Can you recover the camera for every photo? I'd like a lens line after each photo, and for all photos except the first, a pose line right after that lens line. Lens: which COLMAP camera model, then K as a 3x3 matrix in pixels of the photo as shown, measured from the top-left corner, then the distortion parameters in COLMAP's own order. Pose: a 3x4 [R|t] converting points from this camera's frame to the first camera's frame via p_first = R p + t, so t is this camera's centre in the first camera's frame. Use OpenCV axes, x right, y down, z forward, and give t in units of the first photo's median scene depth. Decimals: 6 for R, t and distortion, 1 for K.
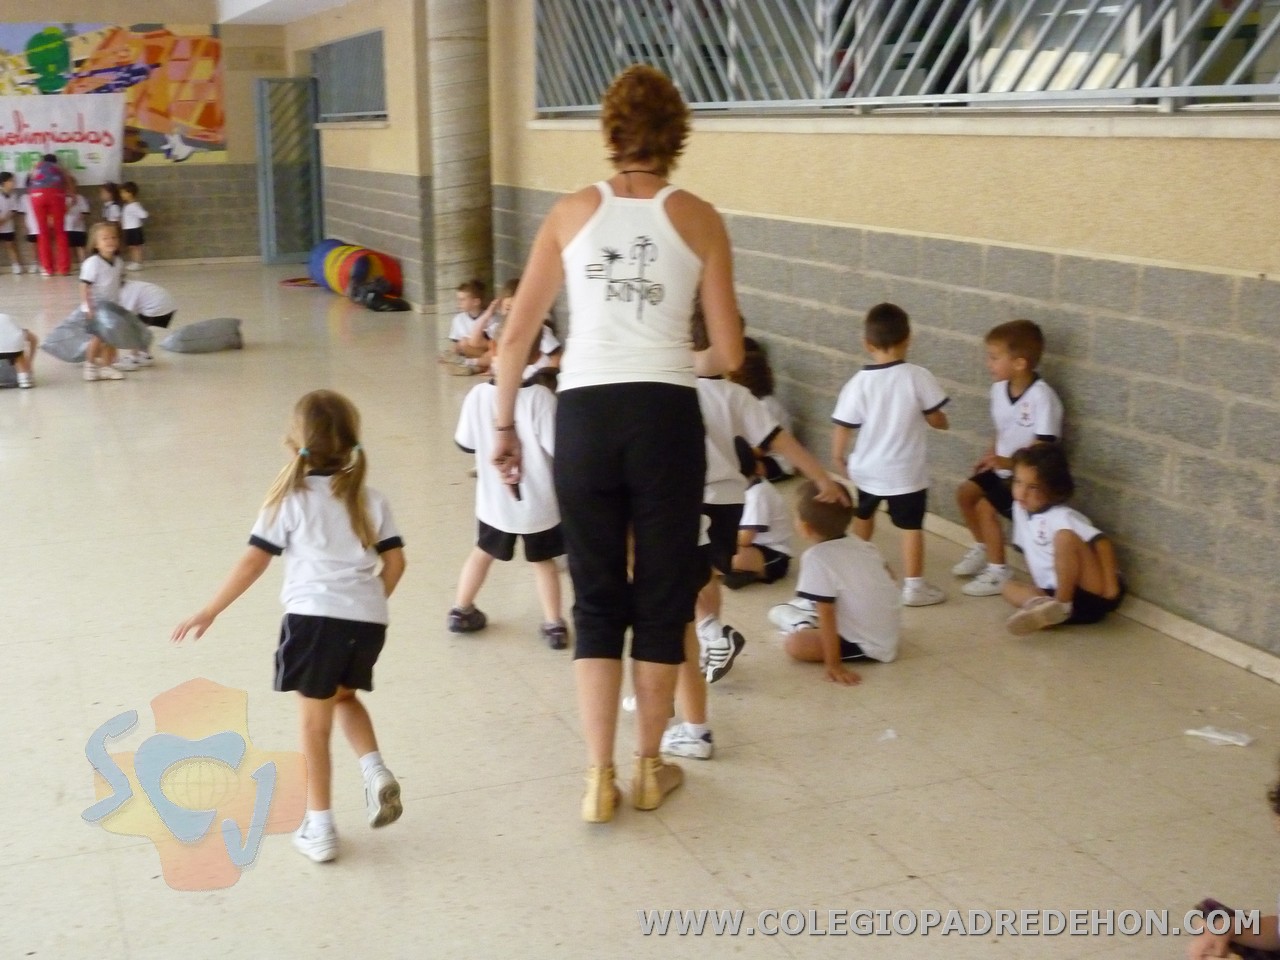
lens RADIAL K [[1552.0, 0, 634.9], [0, 1552.0, 492.3], [0, 0, 1]] dist [-0.078027, 0.000000]
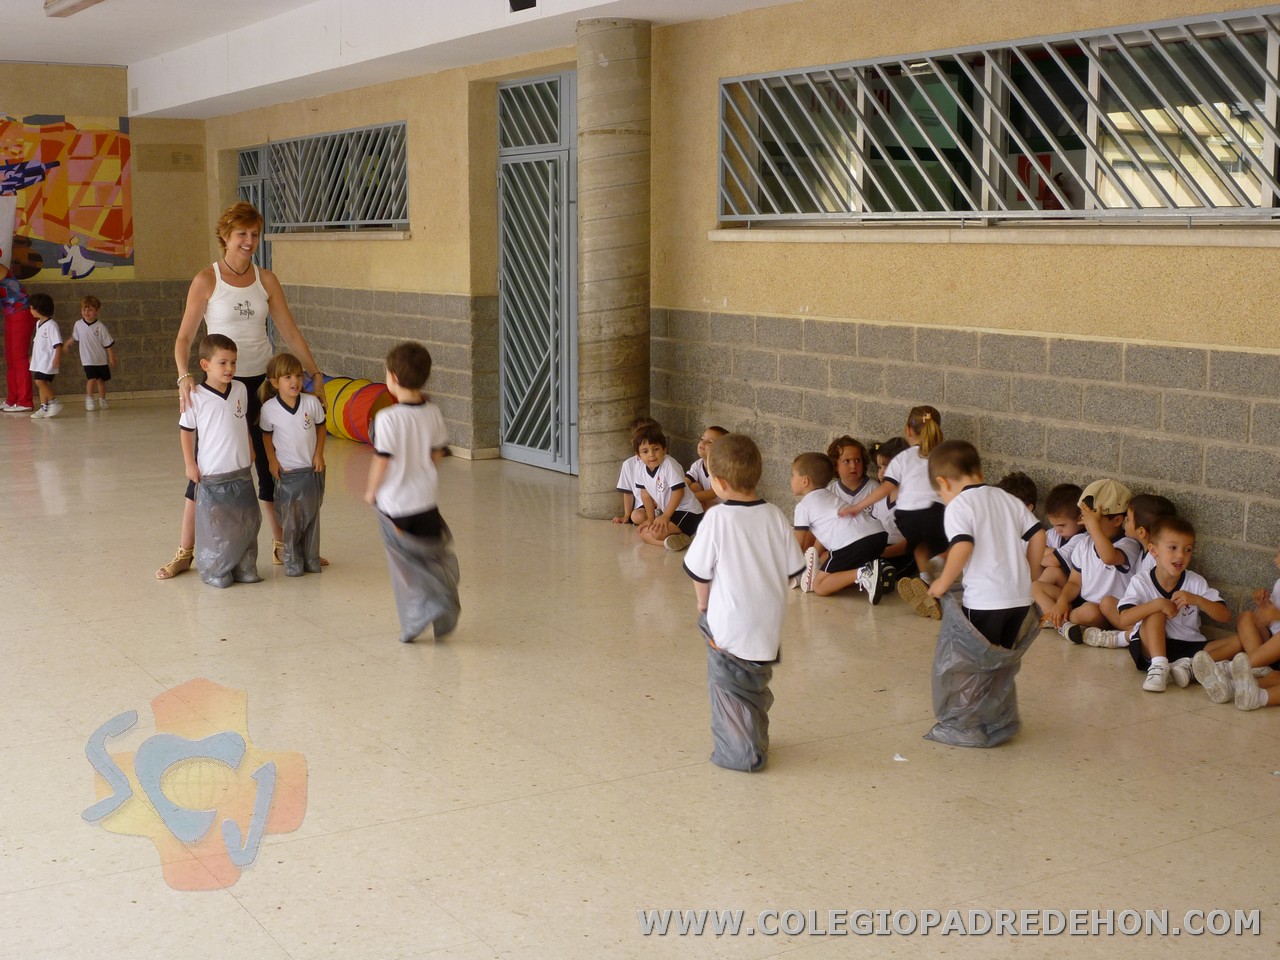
lens RADIAL K [[1697.4, 0, 603.7], [0, 1697.4, 477.5], [0, 0, 1]] dist [-0.079362, 0.000000]
pose [[0.989709, -0.016354, 0.142155, -0.403580], [0.029658, 0.995319, -0.091978, -0.040565], [-0.139986, 0.095247, 0.985562, 0.188693]]
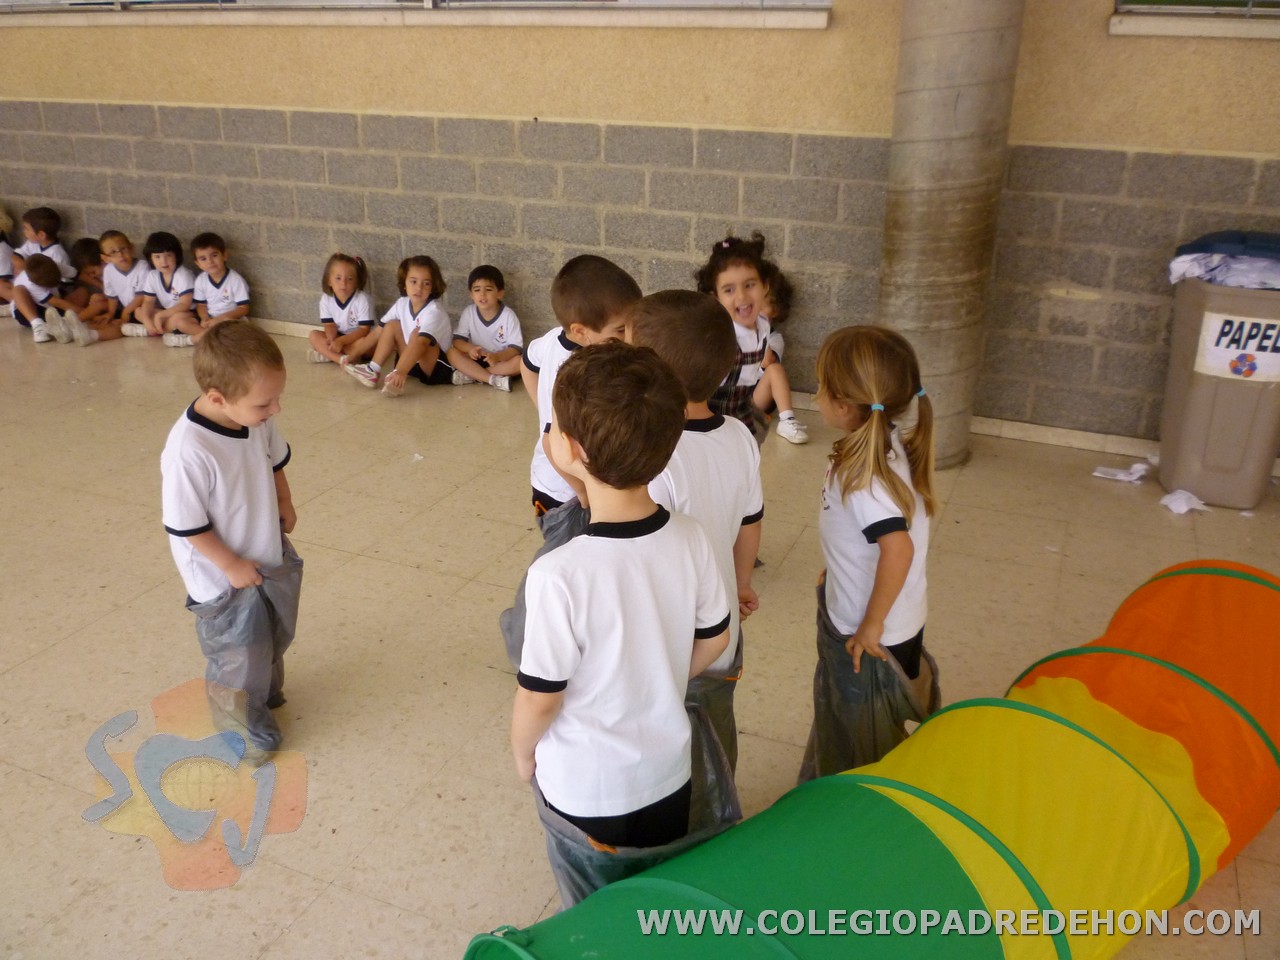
lens RADIAL K [[1112.5, 0, 626.4], [0, 1112.5, 470.9], [0, 0, 1]] dist [-0.033942, -0.006575]
pose [[0.715223, -0.246862, 0.653846, -0.236395], [0.147492, 0.967785, 0.204054, -0.008364], [-0.683156, -0.049507, 0.728593, 0.071039]]
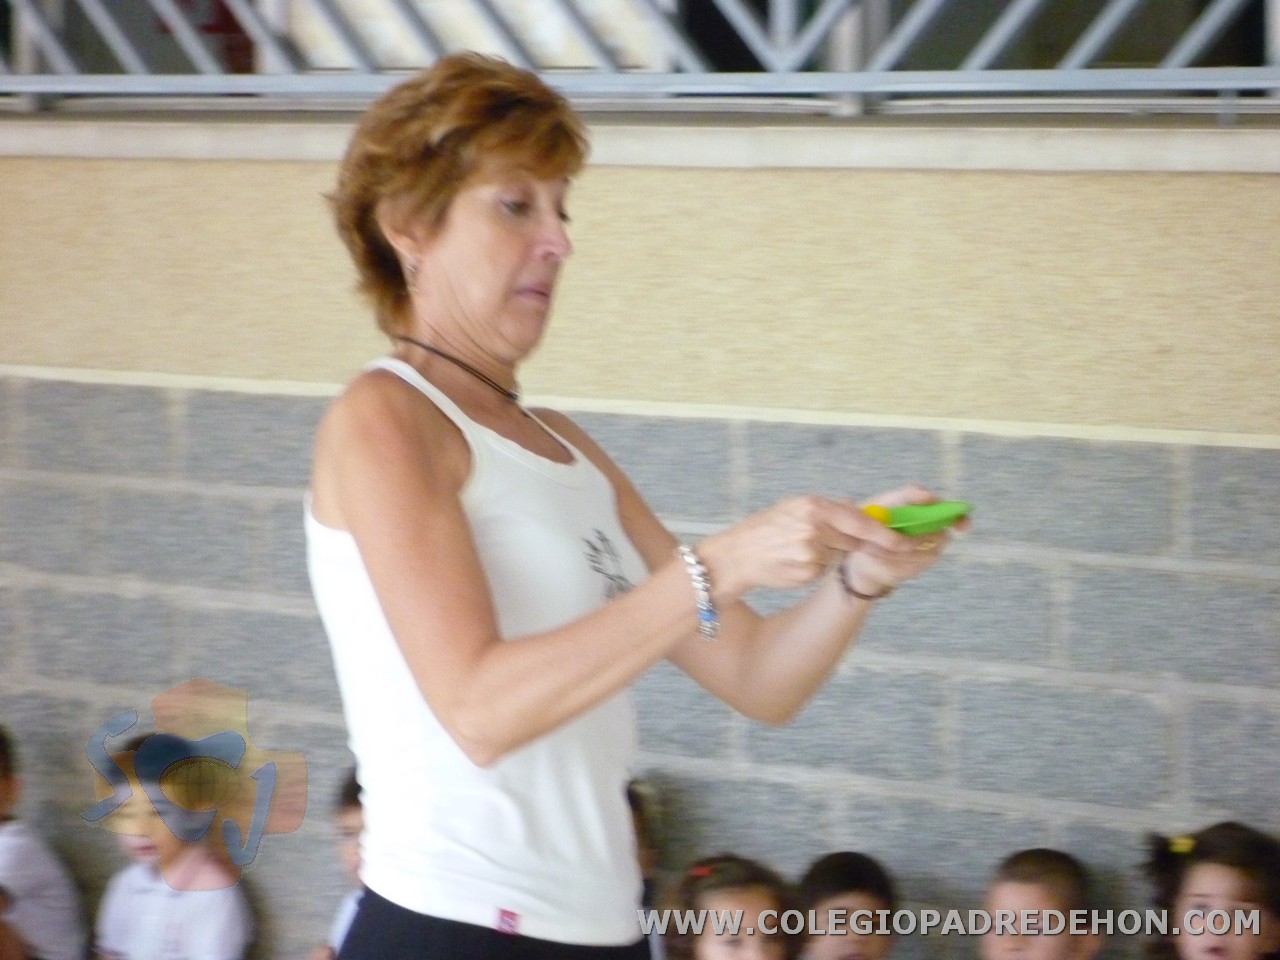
lens RADIAL K [[5130.5, 0, 637.8], [0, 5130.5, 476.4], [0, 0, 1]] dist [0.091984, 0.000000]
pose [[0.905613, -0.023260, 0.423466, -0.424267], [0.092191, 0.985415, -0.143030, 0.004848], [-0.413963, 0.168570, 0.894549, -0.038652]]
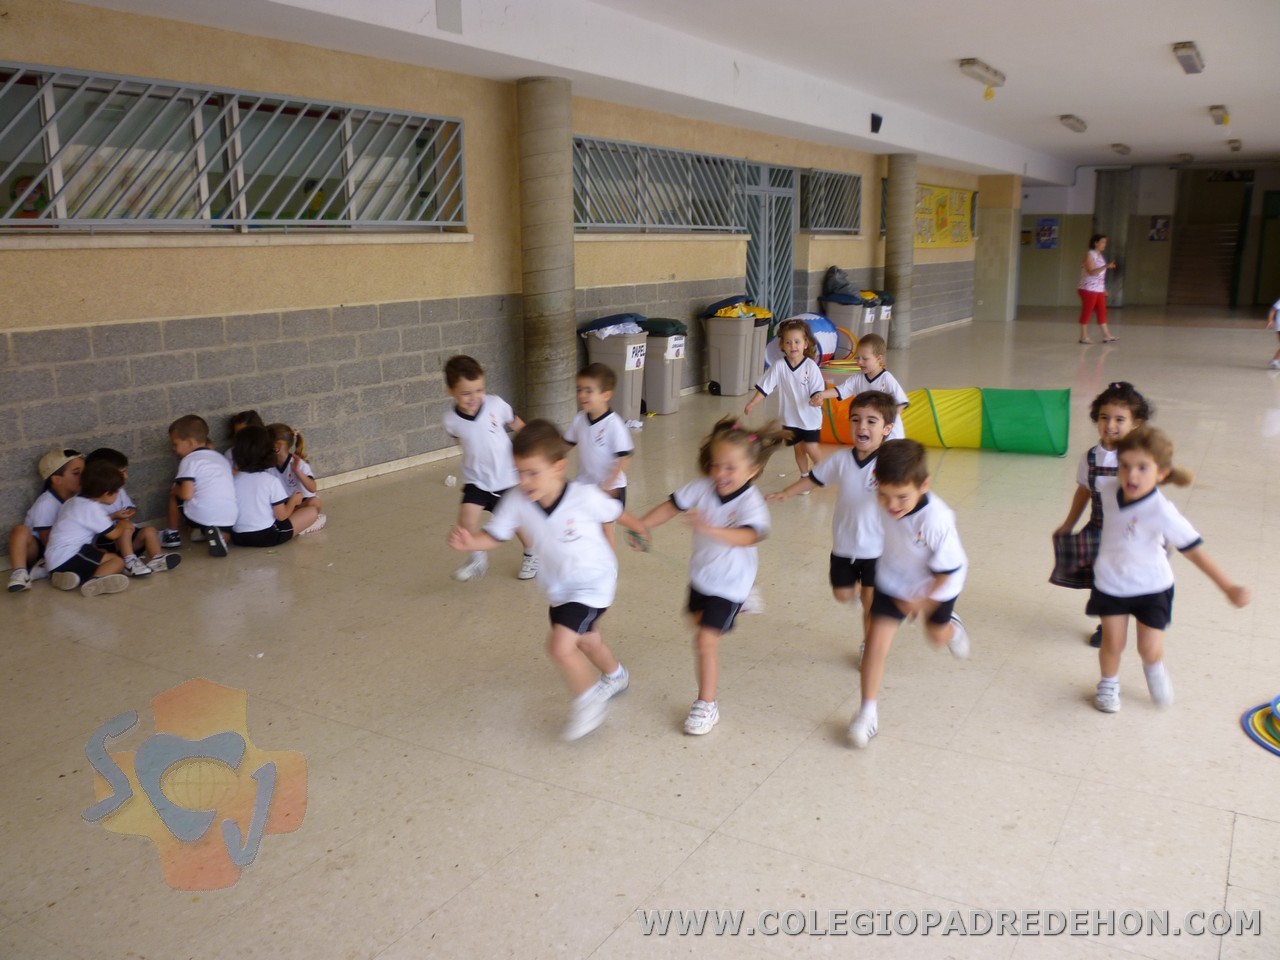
lens RADIAL K [[1112.5, 0, 617.8], [0, 1112.5, 477.9], [0, 0, 1]] dist [-0.033942, -0.006575]
pose [[-0.593780, -0.162523, 0.788043, -0.789607], [0.193540, 0.921786, 0.335935, -0.258080], [-0.781004, 0.351989, -0.515884, 1.106181]]
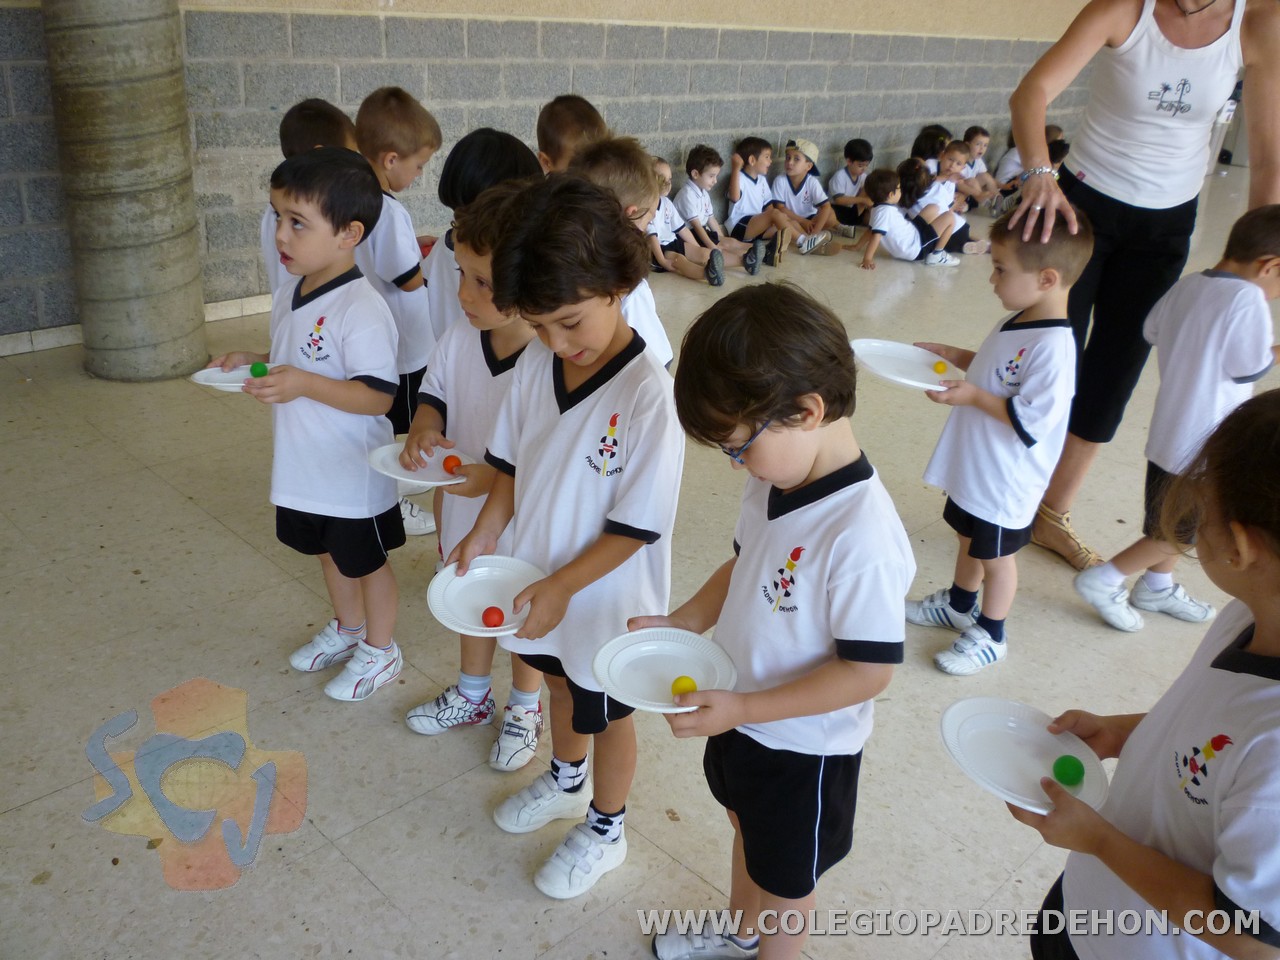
lens RADIAL K [[1112.5, 0, 629.5], [0, 1112.5, 480.7], [0, 0, 1]] dist [-0.033942, -0.006575]
pose [[-0.392850, -0.396133, 0.829908, -0.818384], [0.152361, 0.861954, 0.483551, -0.345385], [-0.906893, 0.316409, -0.278264, 1.625725]]
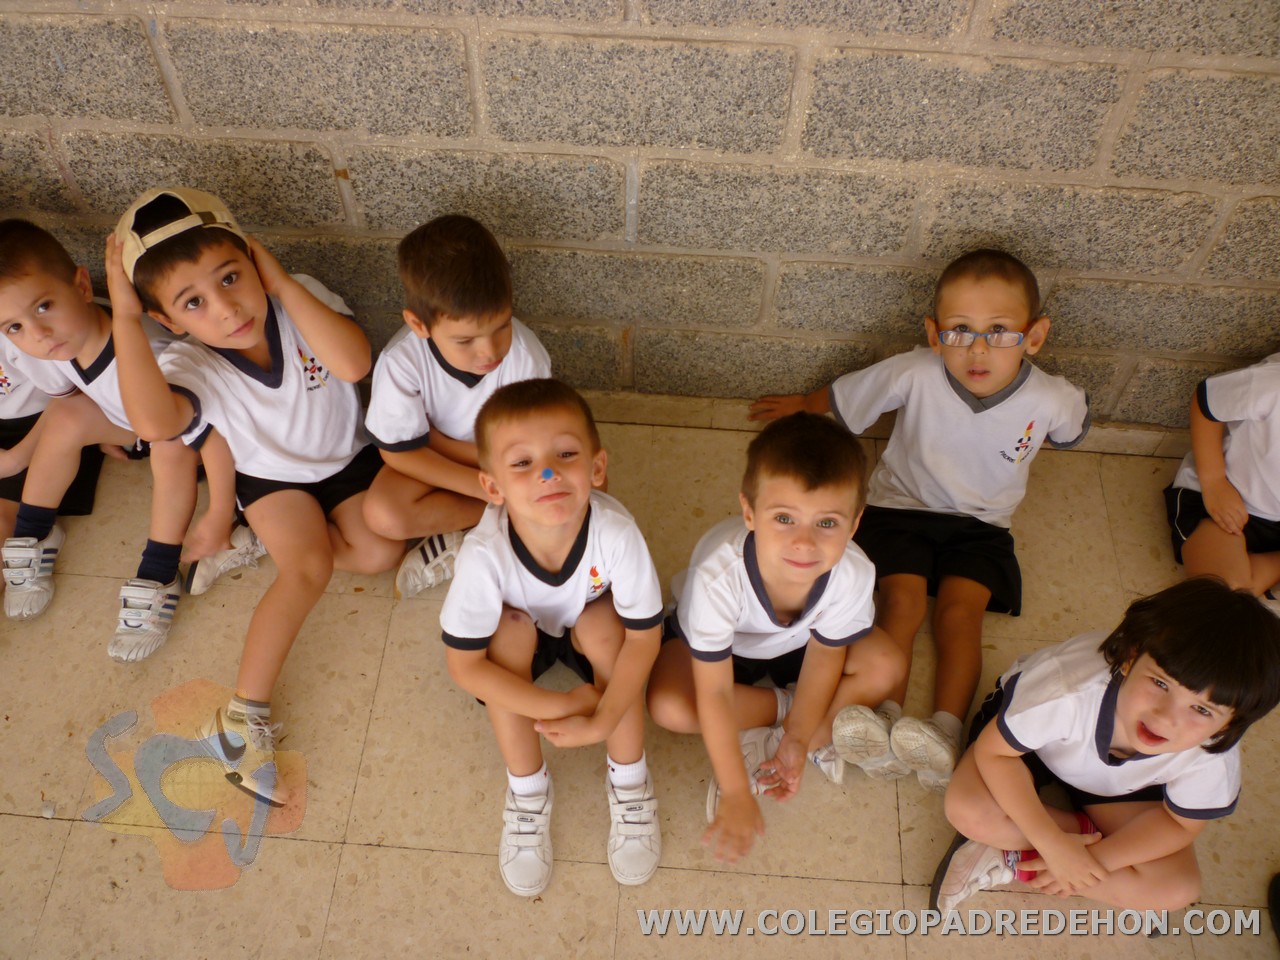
lens RADIAL K [[1112.5, 0, 642.4], [0, 1112.5, 484.5], [0, 0, 1]] dist [-0.033942, -0.006575]
pose [[0.439040, -0.735617, 0.515860, -0.067969], [0.194713, 0.638412, 0.744659, -0.243274], [-0.877115, -0.226490, 0.423523, 0.986726]]
